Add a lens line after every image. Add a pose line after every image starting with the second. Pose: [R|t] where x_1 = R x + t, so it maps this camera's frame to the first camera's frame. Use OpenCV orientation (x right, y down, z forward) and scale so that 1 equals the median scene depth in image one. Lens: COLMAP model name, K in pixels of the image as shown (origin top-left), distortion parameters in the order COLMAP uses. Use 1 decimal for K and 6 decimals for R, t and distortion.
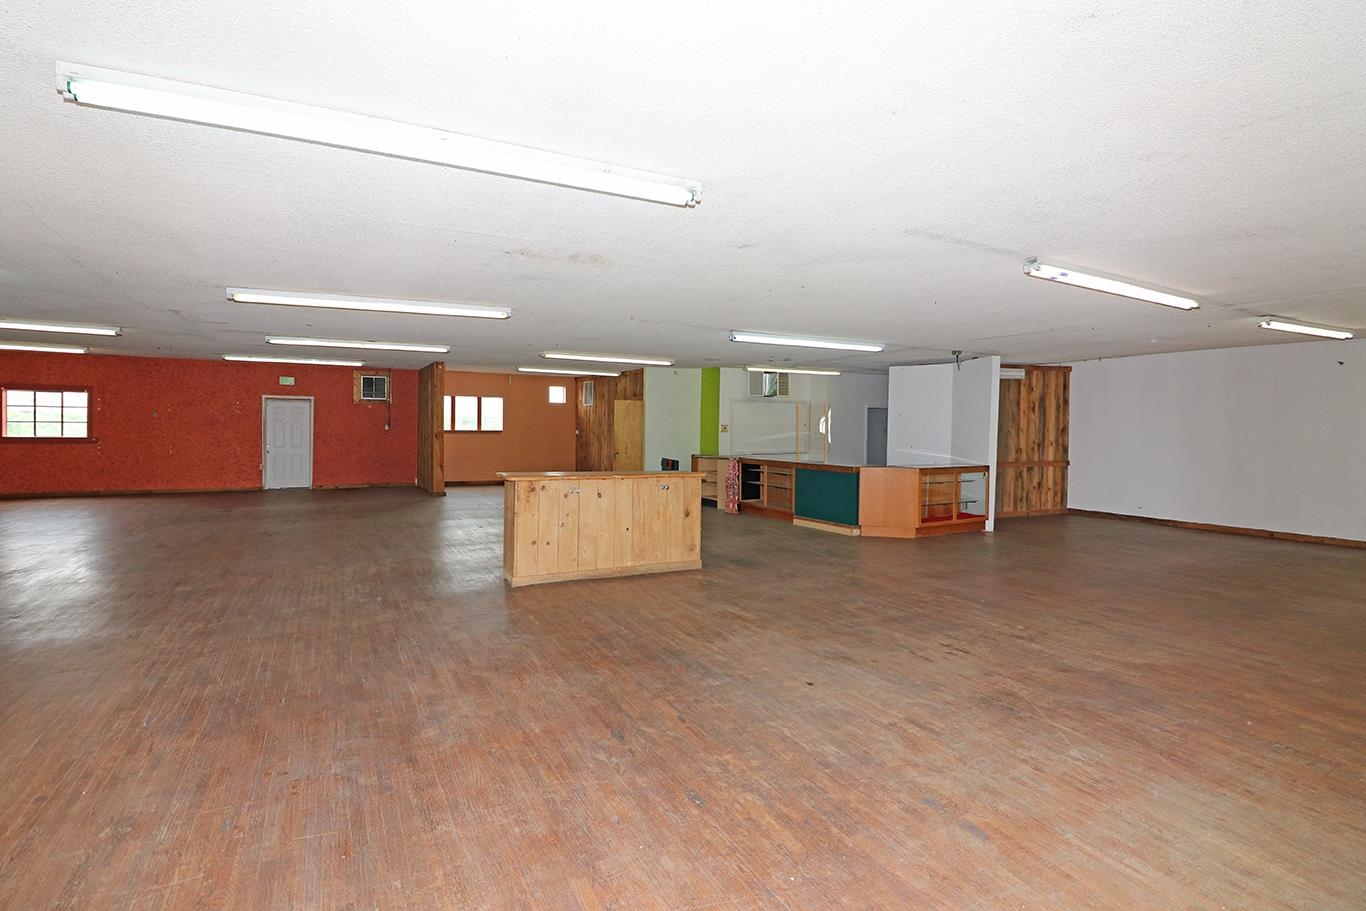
lens RADIAL K [[634.0, 0, 675.5], [0, 634.0, 441.6], [0, 0, 1]] dist [-0.013156, -0.005150]
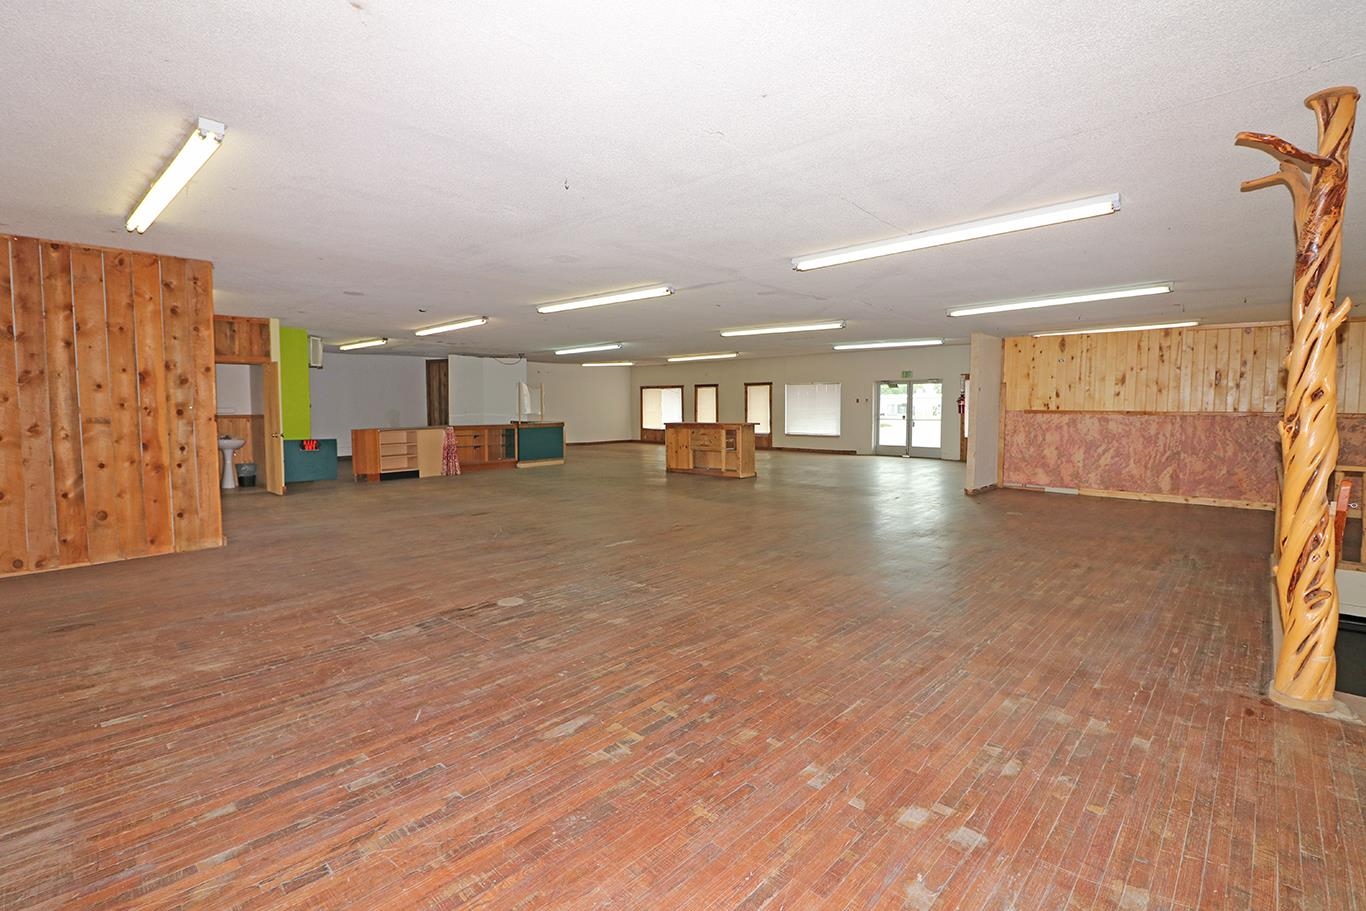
lens RADIAL K [[634.0, 0, 664.9], [0, 634.0, 447.8], [0, 0, 1]] dist [-0.013156, -0.005150]
pose [[-0.303144, -0.074791, 0.950005, -1.006003], [0.023048, 0.996048, 0.085770, -0.023386], [-0.952666, 0.047897, -0.300222, 0.882031]]
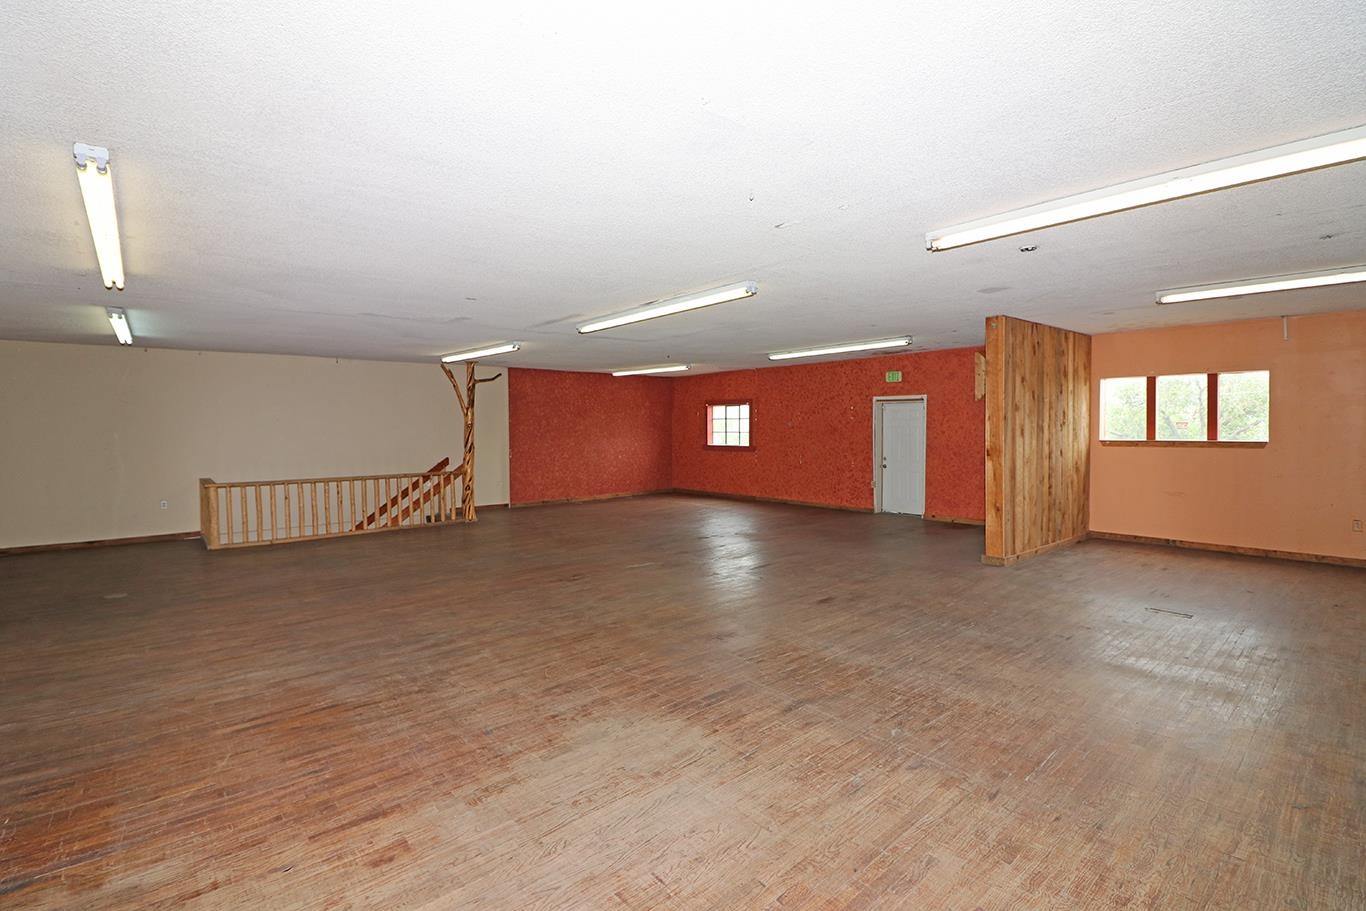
lens RADIAL K [[634.0, 0, 656.5], [0, 634.0, 443.6], [0, 0, 1]] dist [-0.013156, -0.005150]
pose [[0.186021, 0.011326, -0.982481, 0.116078], [-0.011386, 0.999891, 0.009371, -0.020583], [0.982480, 0.009443, 0.186130, 0.661360]]
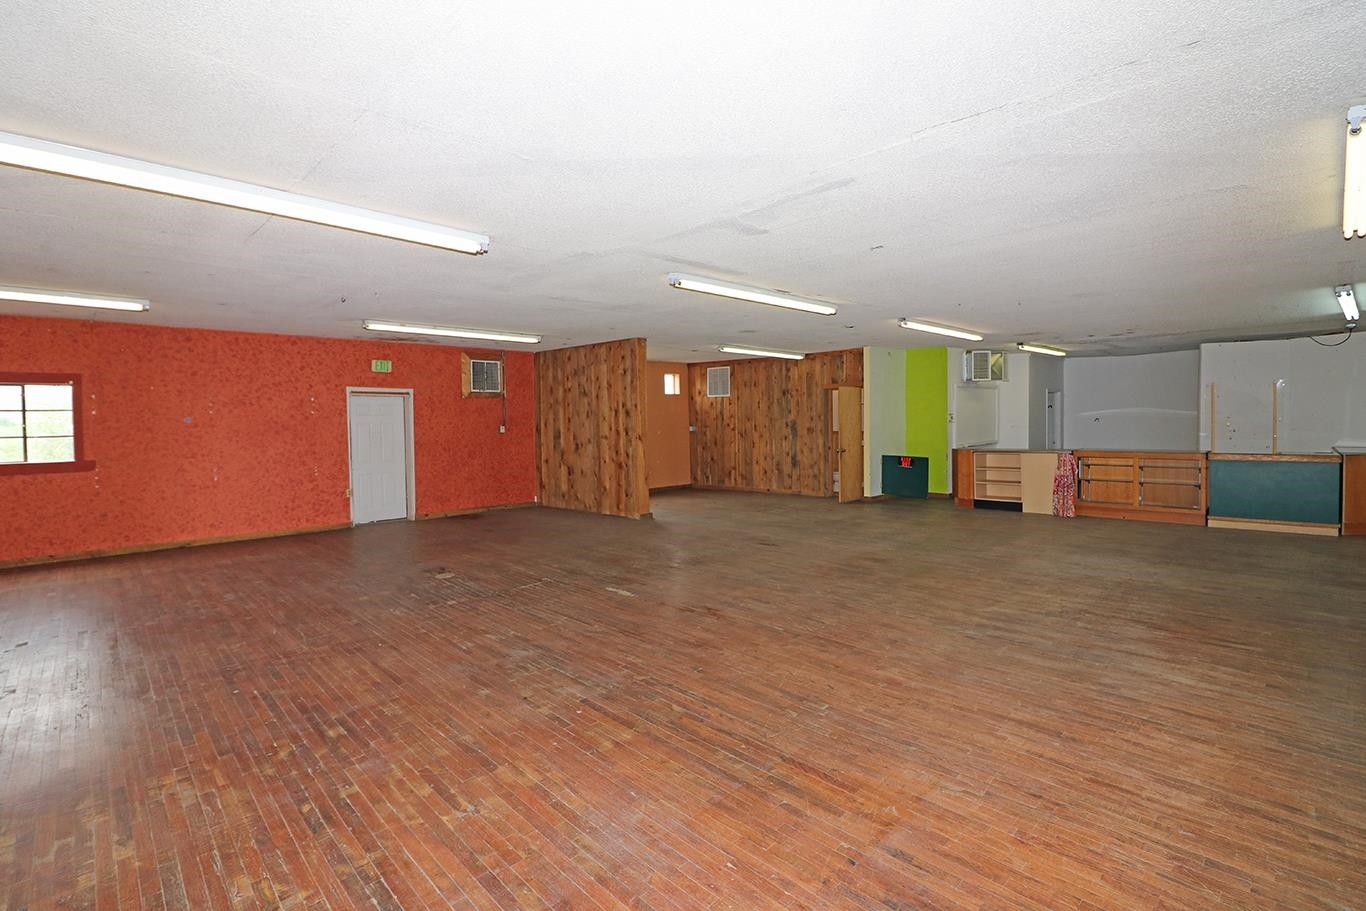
lens RADIAL K [[634.0, 0, 687.9], [0, 634.0, 448.9], [0, 0, 1]] dist [-0.013156, -0.005150]
pose [[0.963624, -0.038978, 0.264403, -0.561476], [0.033203, 0.999103, 0.026280, -0.015514], [-0.265190, -0.016545, 0.964054, 0.289347]]
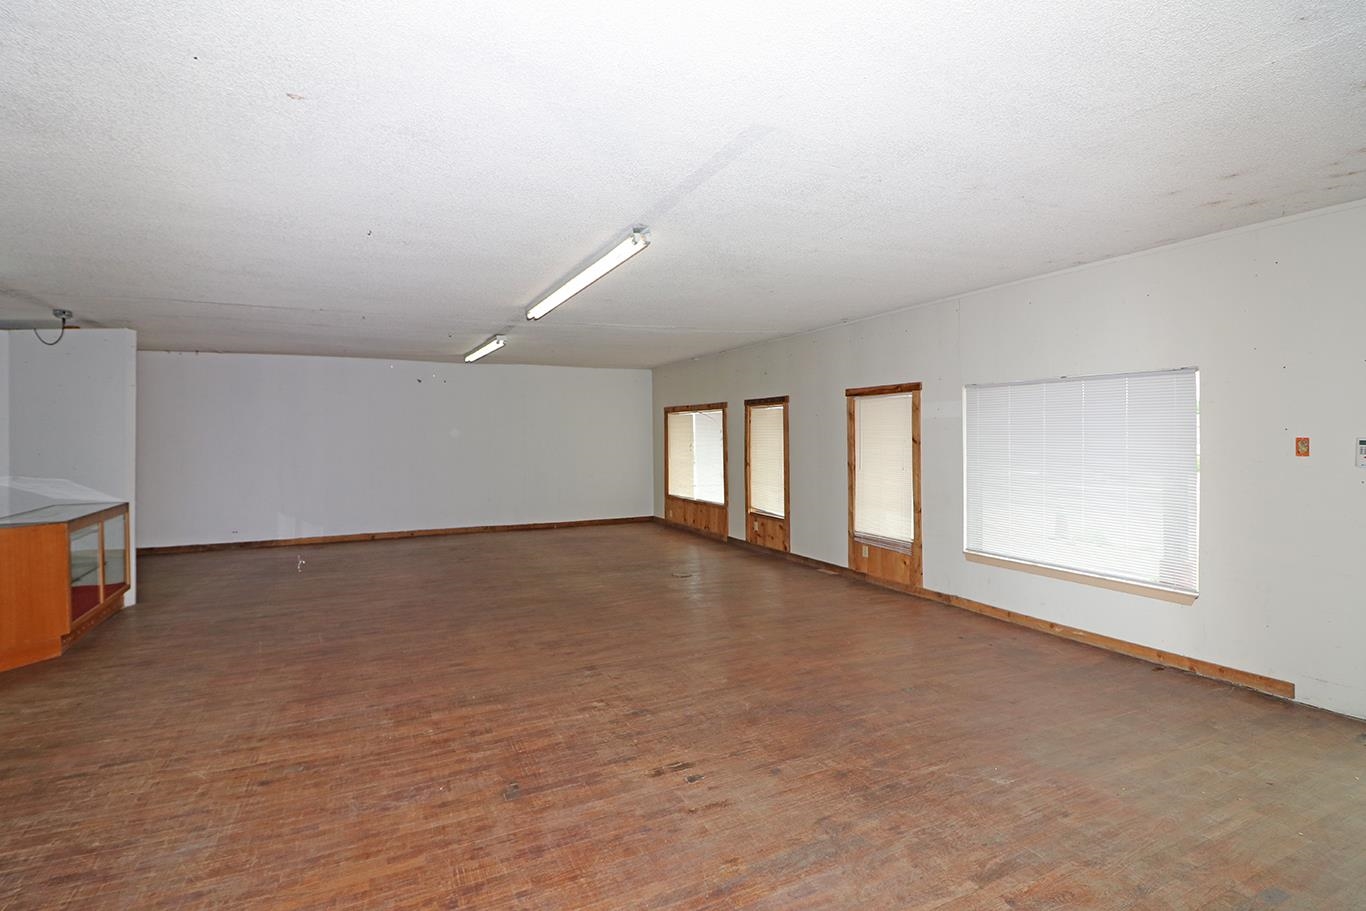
lens RADIAL K [[634.0, 0, 676.3], [0, 634.0, 454.8], [0, 0, 1]] dist [-0.013156, -0.005150]
pose [[0.053790, -0.039466, 0.997772, -0.072239], [0.029674, 0.998841, 0.037909, -0.012293], [-0.998111, 0.027568, 0.054899, 0.305143]]
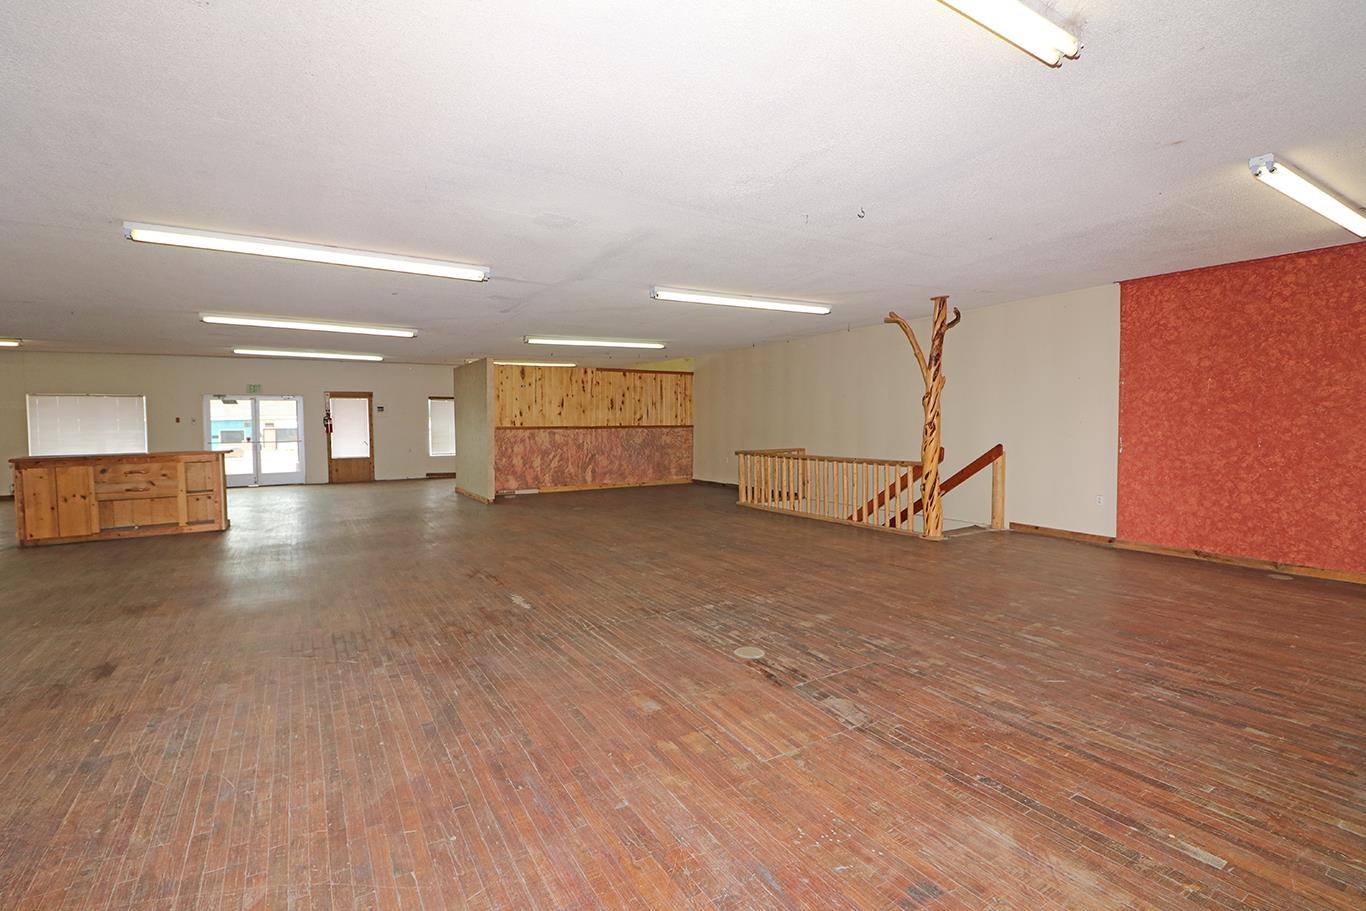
lens RADIAL K [[634.0, 0, 680.5], [0, 634.0, 456.6], [0, 0, 1]] dist [-0.013156, -0.005150]
pose [[-0.998254, 0.000777, -0.059055, -0.571529], [-0.004013, 0.996711, 0.080940, -0.024598], [0.058924, 0.081036, -0.994968, 1.166079]]
